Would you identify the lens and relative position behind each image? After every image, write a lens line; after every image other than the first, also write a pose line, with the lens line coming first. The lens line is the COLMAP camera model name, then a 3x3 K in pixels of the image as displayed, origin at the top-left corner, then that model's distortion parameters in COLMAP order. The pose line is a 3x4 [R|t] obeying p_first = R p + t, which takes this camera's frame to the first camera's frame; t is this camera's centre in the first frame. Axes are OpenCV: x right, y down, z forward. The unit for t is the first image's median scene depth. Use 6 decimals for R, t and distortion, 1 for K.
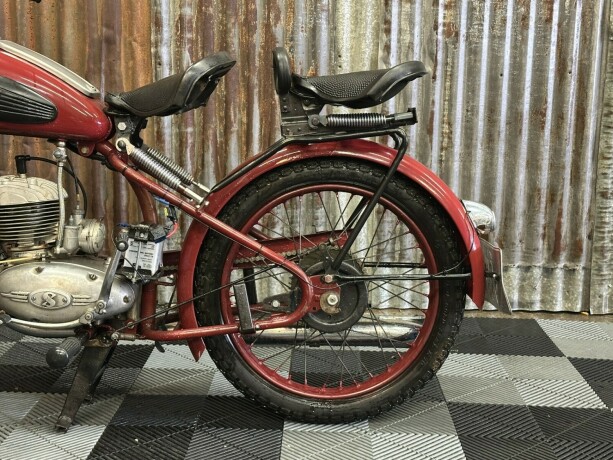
lens RADIAL K [[911.1, 0, 312.4], [0, 911.1, 229.7], [0, 0, 1]] dist [0.134235, 0.000000]
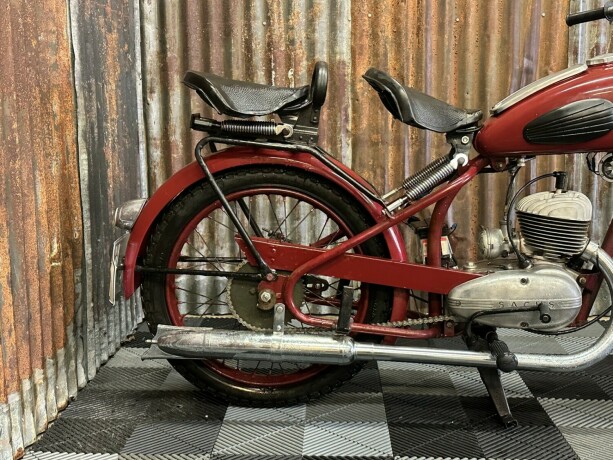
lens RADIAL K [[831.4, 0, 308.1], [0, 831.4, 234.3], [0, 0, 1]] dist [0.112986, 0.000000]
pose [[0.999473, -0.025279, -0.020386, -0.460282], [0.024787, 0.999405, -0.023991, 0.002032], [0.020980, 0.023473, 0.999504, 0.021664]]
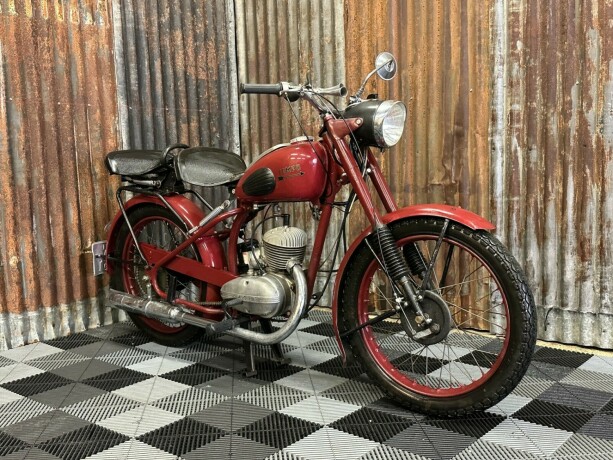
lens RADIAL K [[705.9, 0, 308.0], [0, 705.9, 234.0], [0, 0, 1]] dist [0.086977, 0.000000]
pose [[0.776054, 0.029449, -0.629979, 0.270234], [-0.065931, 0.997224, -0.034603, -0.007266], [0.627211, 0.068388, 0.775841, 0.056655]]
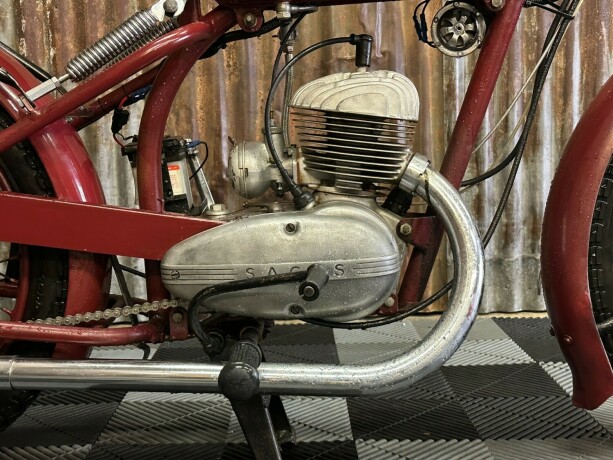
lens RADIAL K [[831.4, 0, 313.2], [0, 831.4, 231.4], [0, 0, 1]] dist [0.112986, 0.000000]
pose [[0.998419, -0.048775, 0.027956, -0.310414], [0.050274, 0.997180, -0.055713, 0.047030], [-0.025159, 0.057030, 0.998055, 0.324167]]
